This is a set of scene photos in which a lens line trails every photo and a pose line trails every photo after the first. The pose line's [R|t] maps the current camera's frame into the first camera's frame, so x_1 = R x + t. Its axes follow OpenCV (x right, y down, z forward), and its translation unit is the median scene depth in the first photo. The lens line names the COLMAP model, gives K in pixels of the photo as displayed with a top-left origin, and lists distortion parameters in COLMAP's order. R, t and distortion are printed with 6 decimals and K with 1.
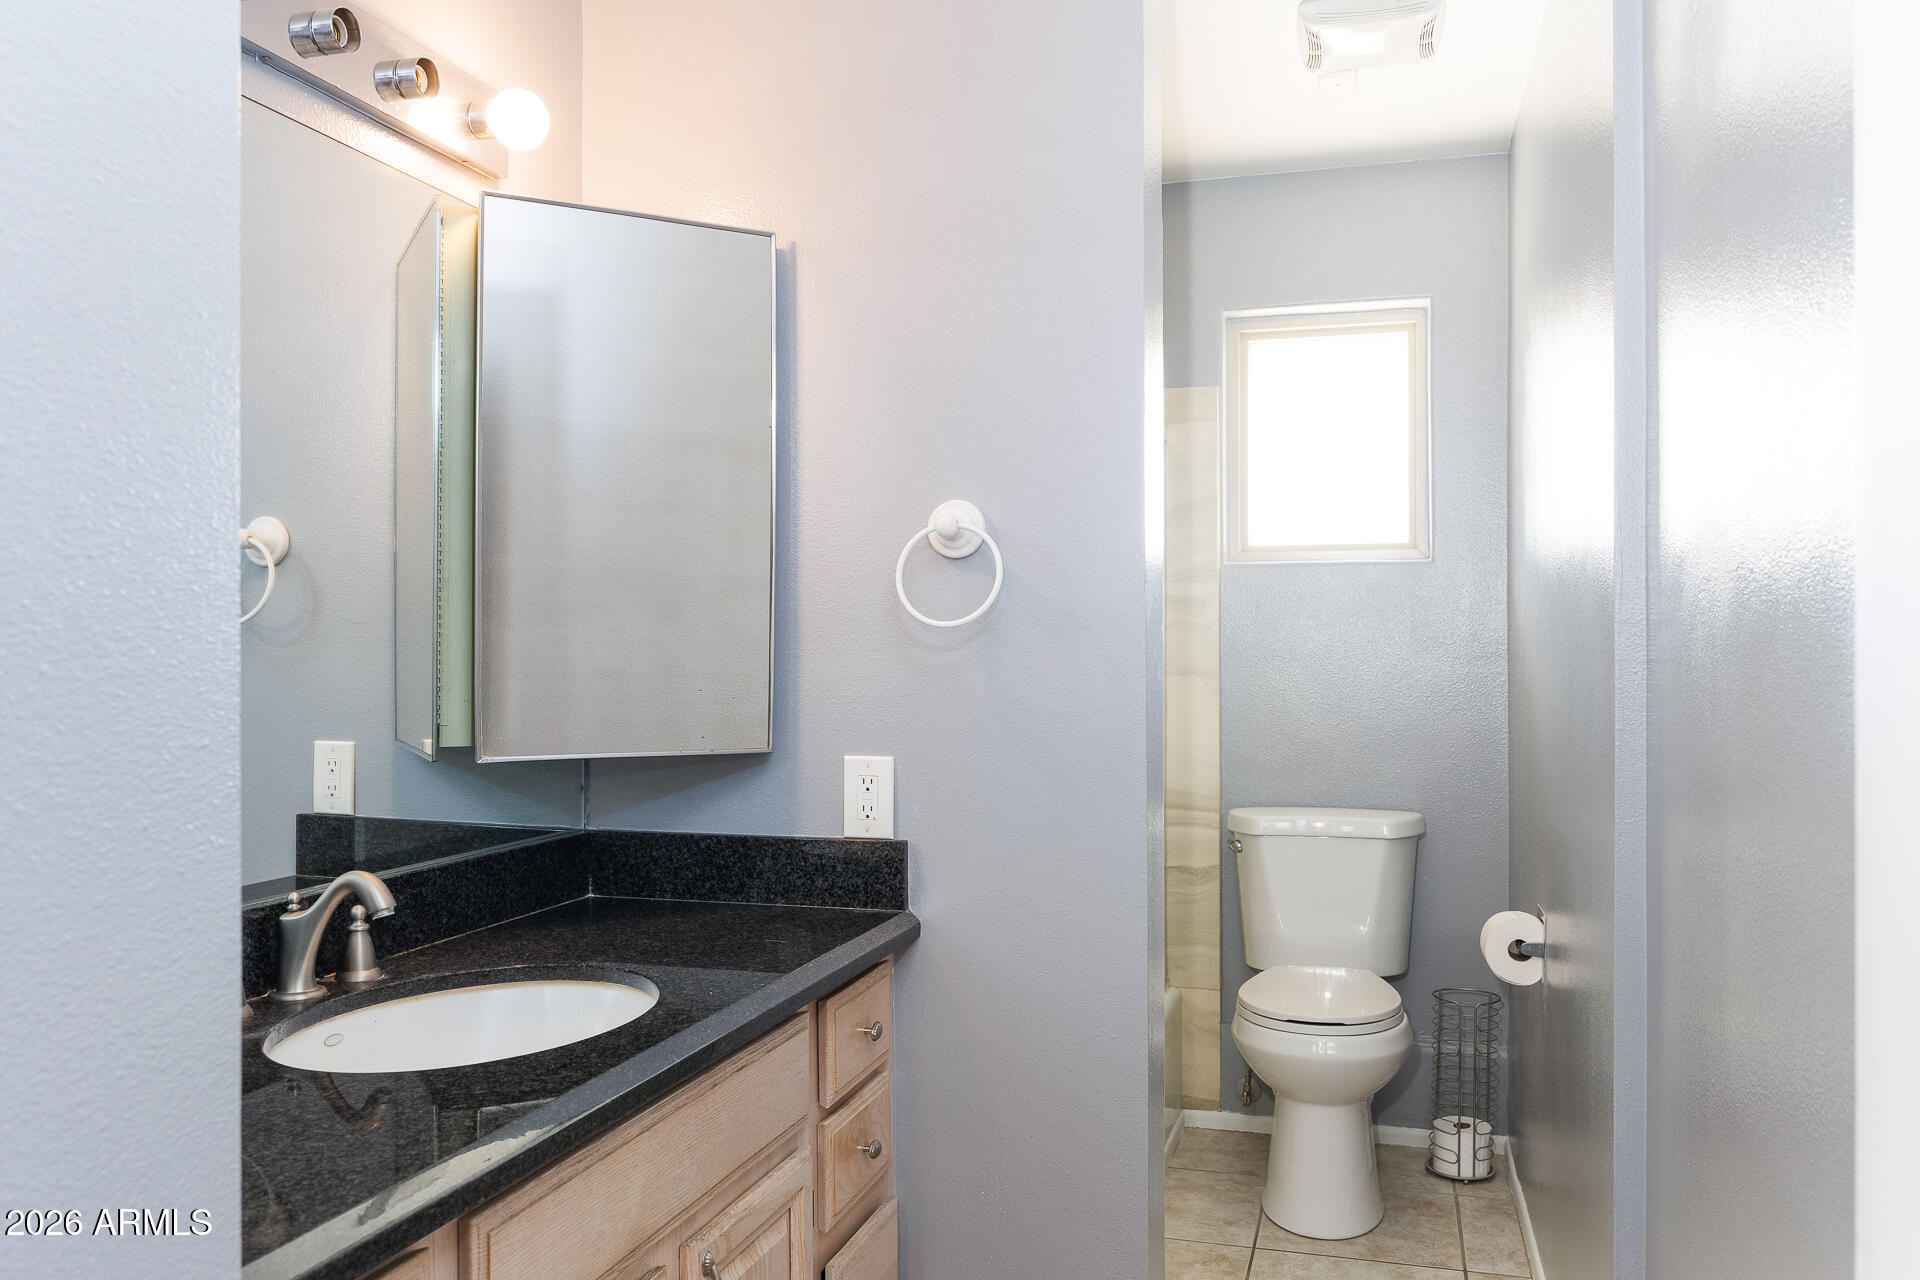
lens RADIAL K [[1485.9, 0, 960.0], [0, 1485.9, 642.8], [0, 0, 1]] dist [-0.003330, -0.001400]
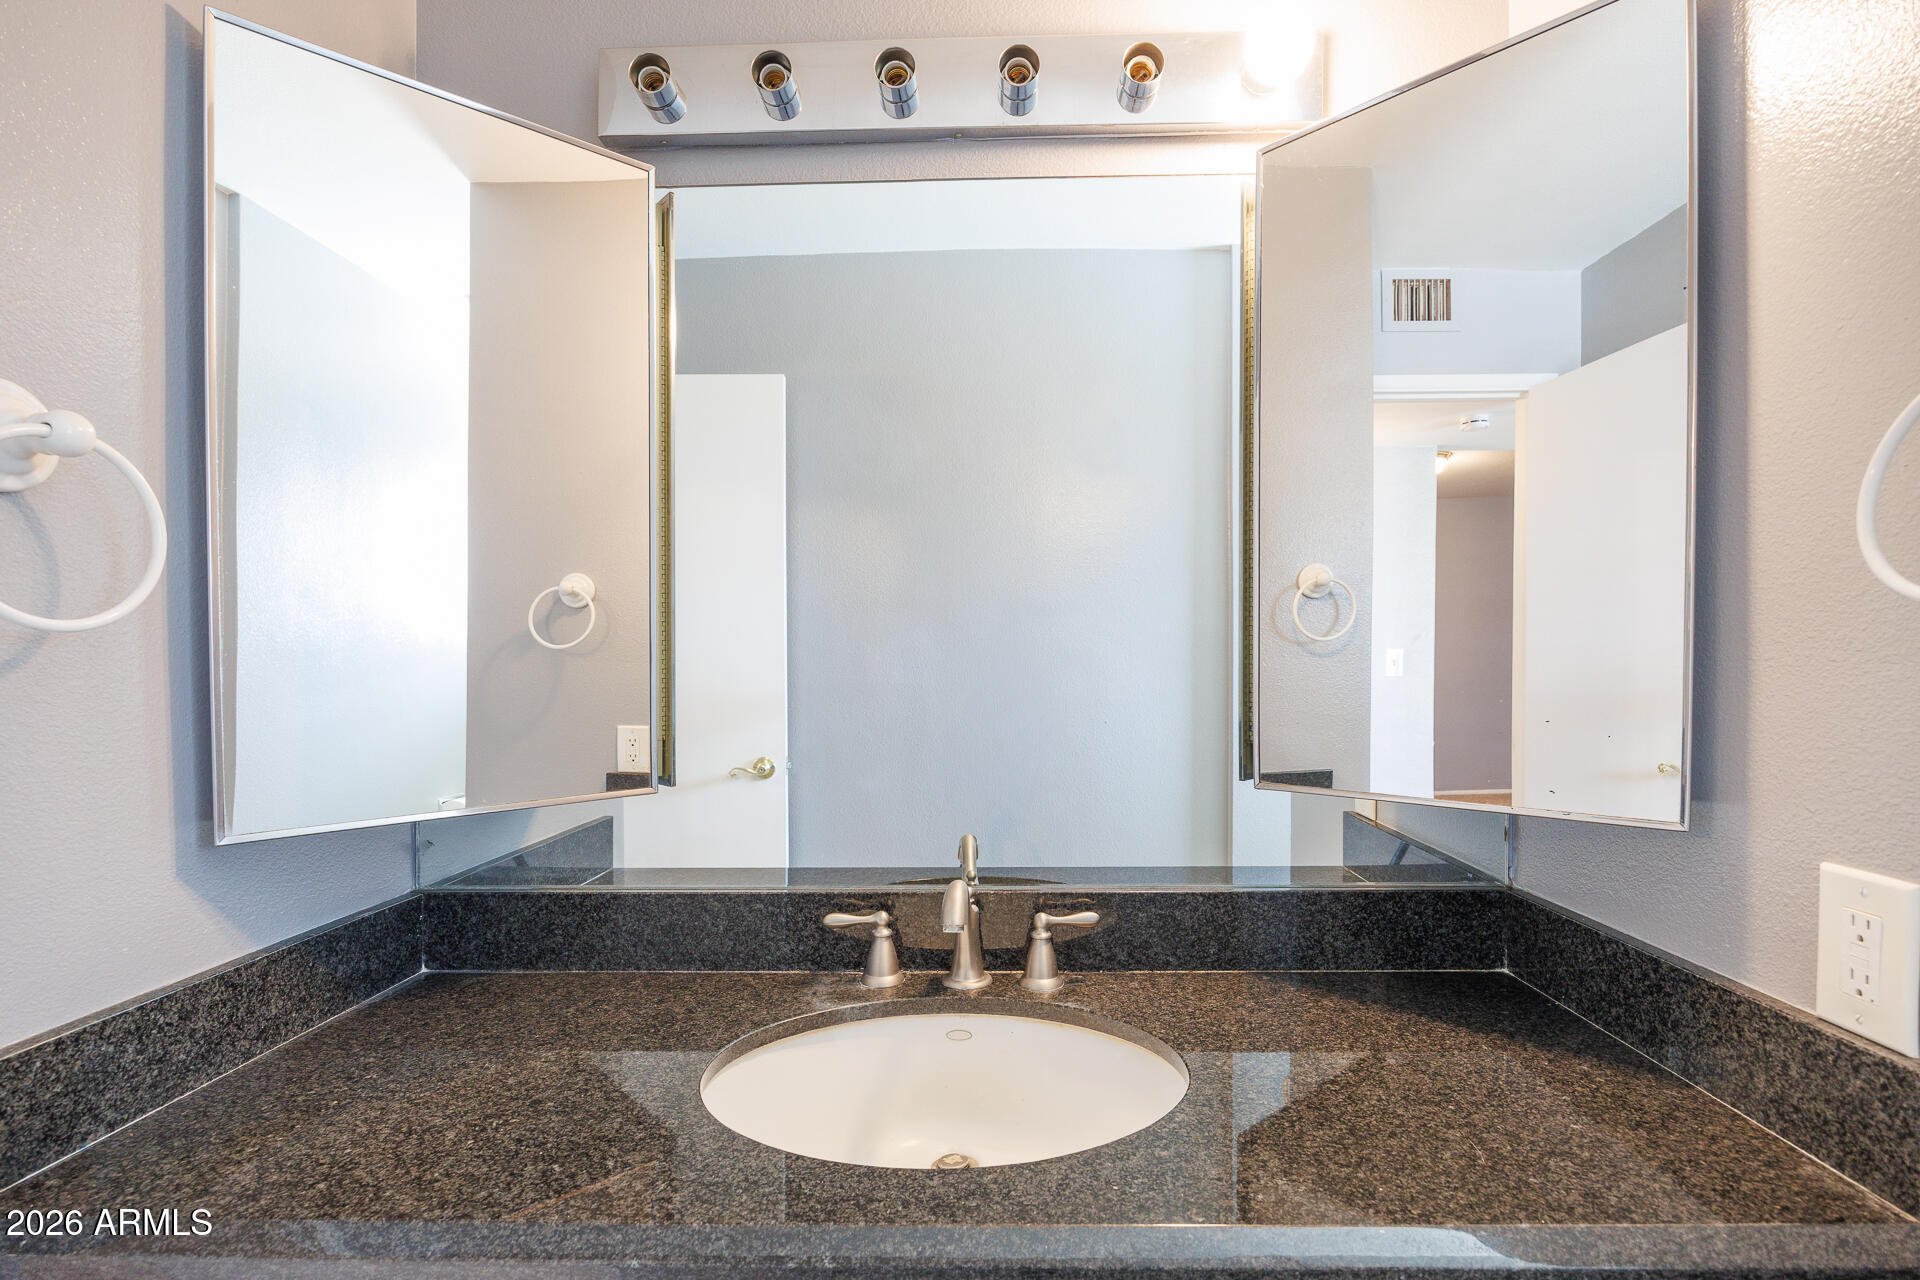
lens RADIAL K [[920.7, 0, 981.1], [0, 920.7, 676.2], [0, 0, 1]] dist [0.003014, 0.000177]
pose [[0.267177, 0.010752, -0.963587, 0.157266], [0.013650, 0.999795, 0.014940, 0.001300], [0.963551, -0.017144, 0.266976, 0.630036]]
